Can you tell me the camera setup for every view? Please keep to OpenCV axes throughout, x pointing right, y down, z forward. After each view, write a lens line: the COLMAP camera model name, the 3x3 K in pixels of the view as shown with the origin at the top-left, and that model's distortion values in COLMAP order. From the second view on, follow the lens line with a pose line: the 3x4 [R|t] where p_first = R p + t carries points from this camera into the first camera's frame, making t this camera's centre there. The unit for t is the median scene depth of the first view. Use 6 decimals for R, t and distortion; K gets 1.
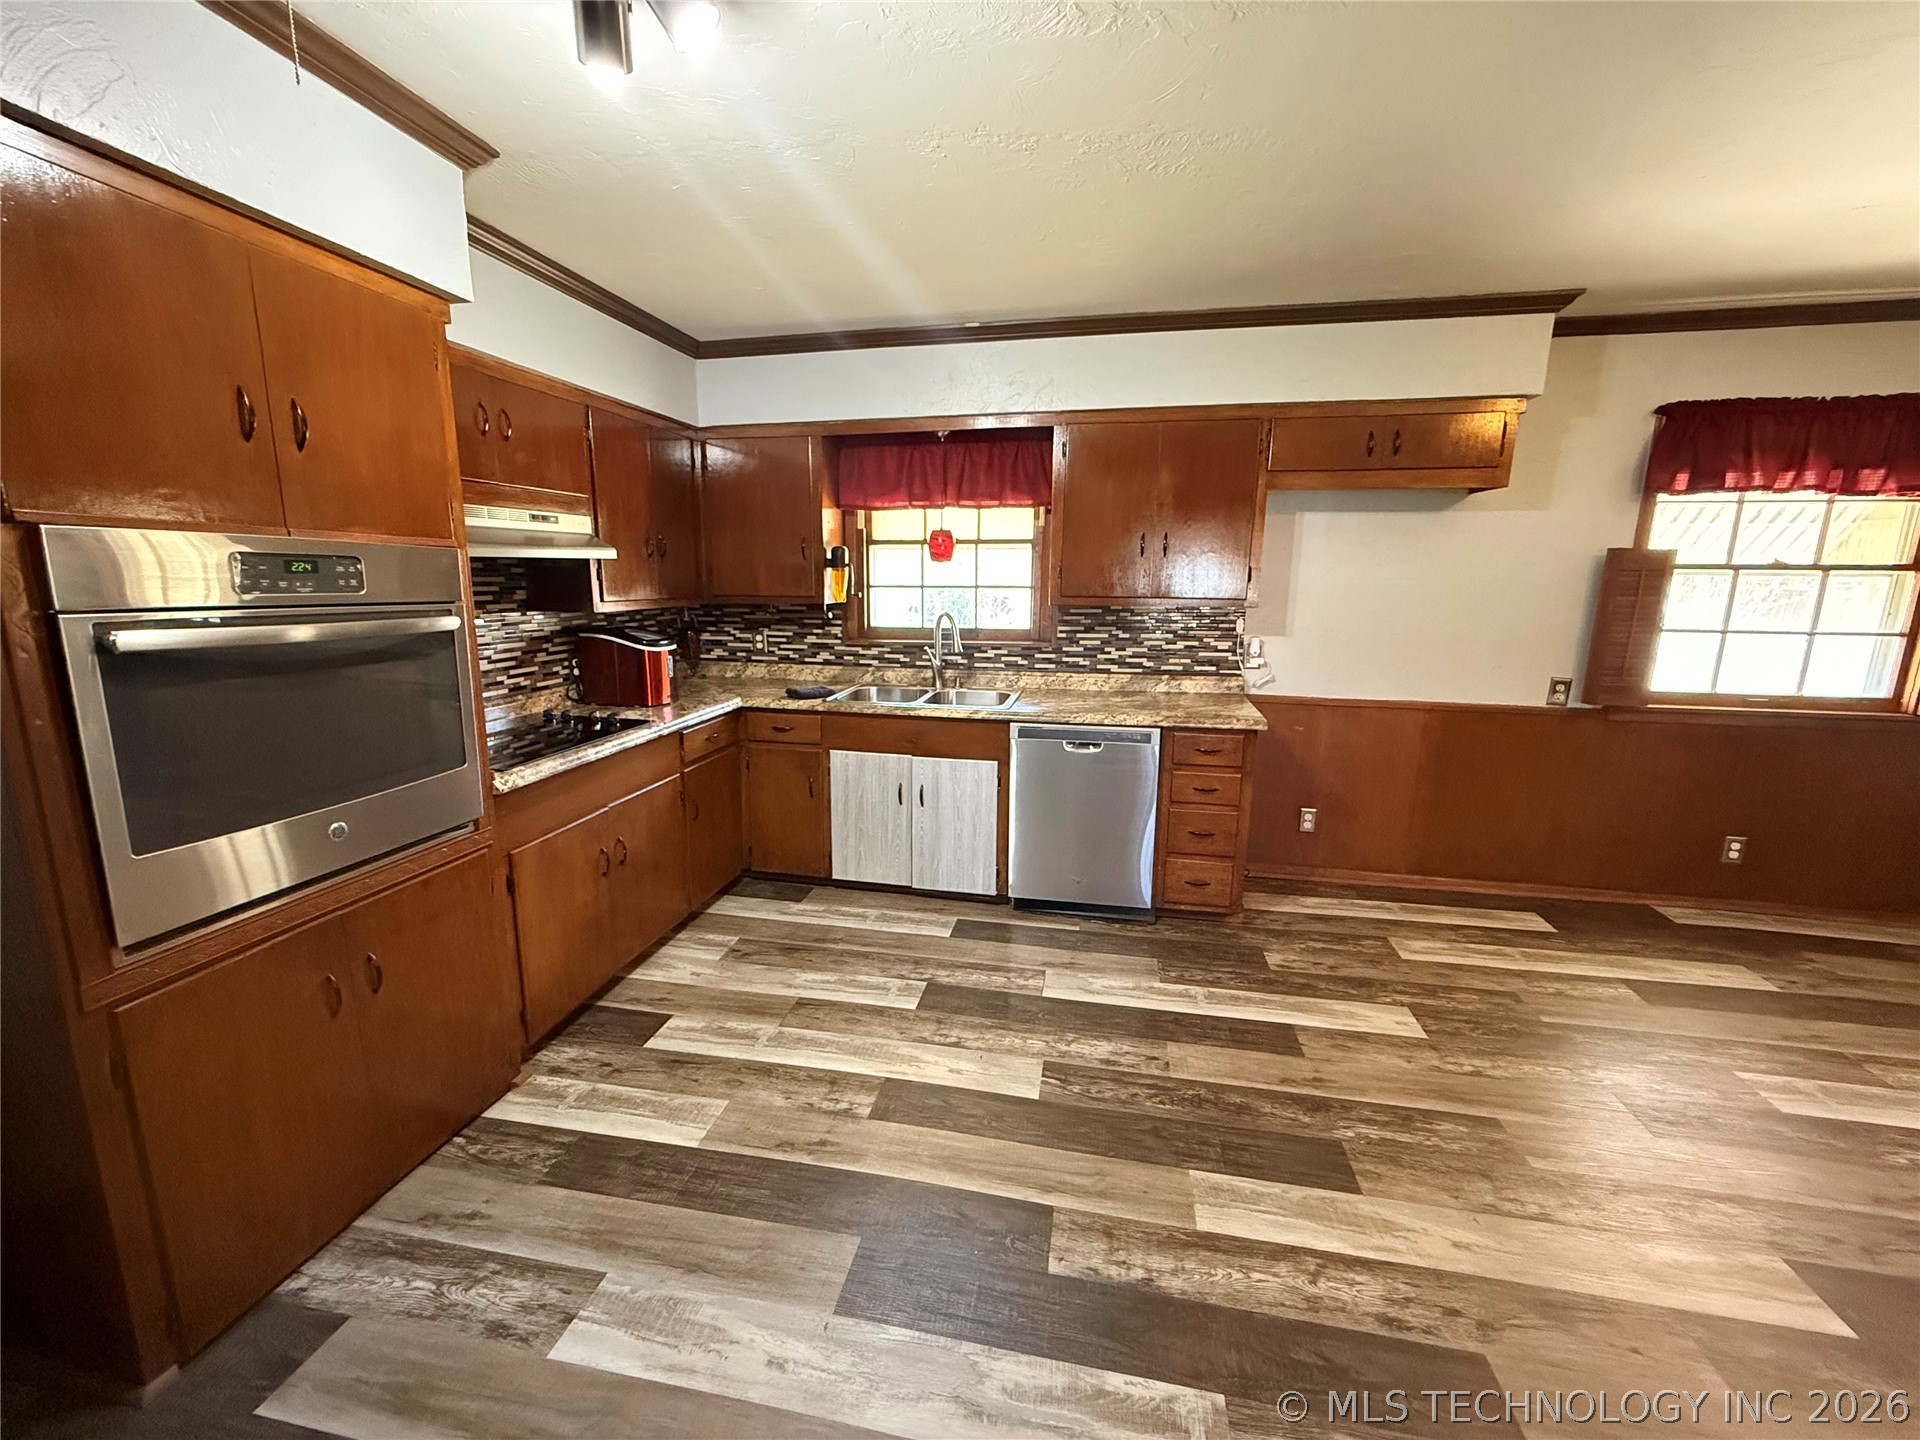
lens RADIAL K [[764.3, 0, 960.0], [0, 764.3, 720.0], [0, 0, 1]] dist [0.000187, -0.000080]
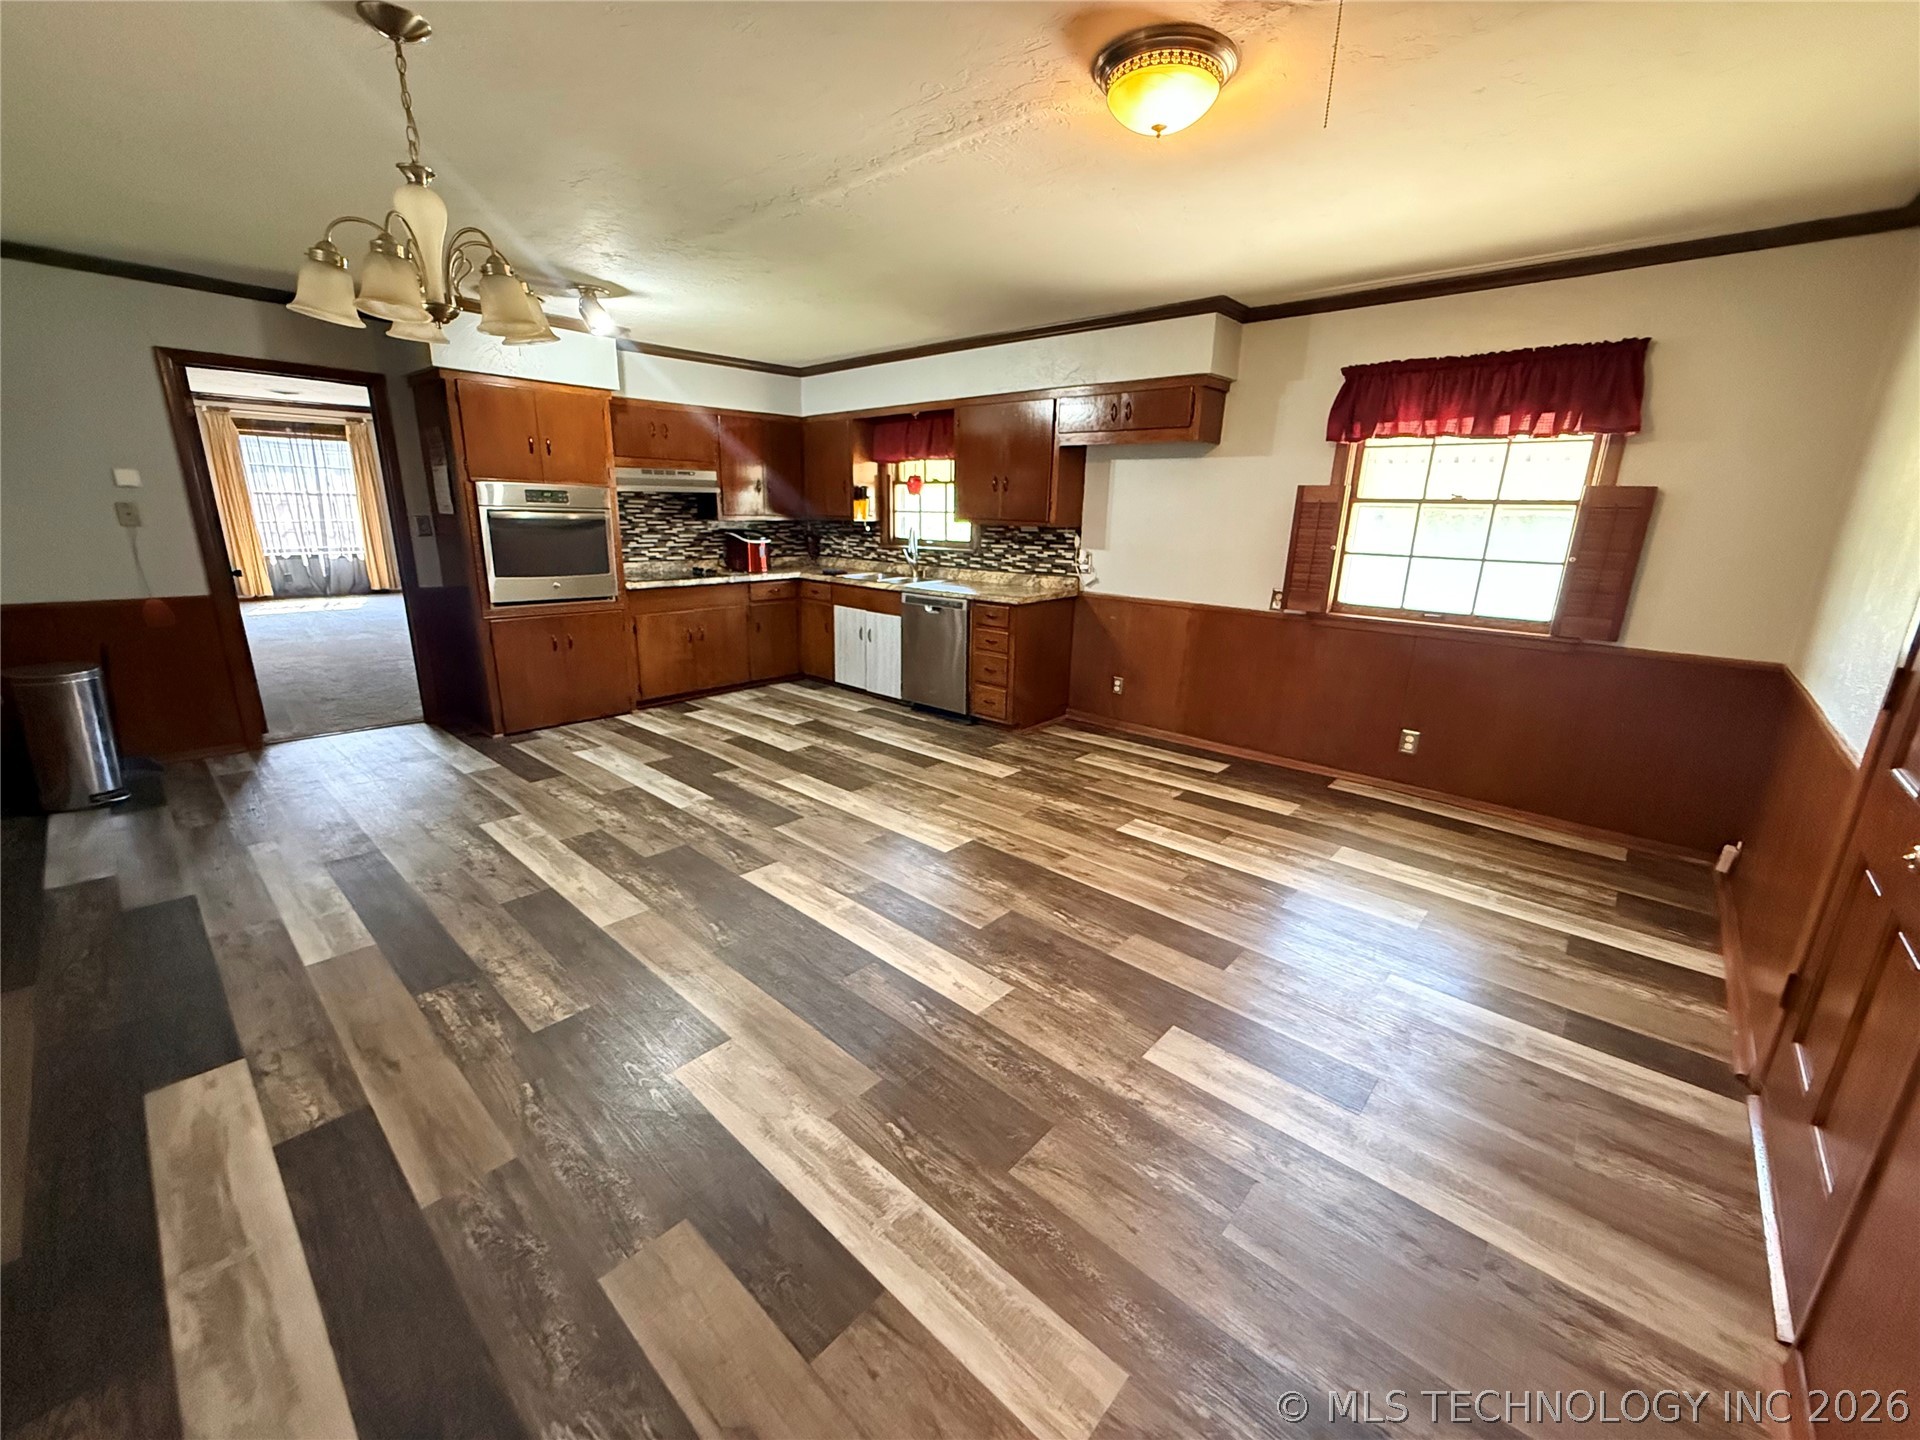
lens RADIAL K [[764.3, 0, 960.0], [0, 764.3, 720.0], [0, 0, 1]] dist [0.000187, -0.000080]
pose [[0.860211, 0.145977, -0.488598, 1.033262], [-0.108969, 0.988640, 0.103524, 0.092557], [0.498159, -0.035811, 0.866346, -0.403252]]
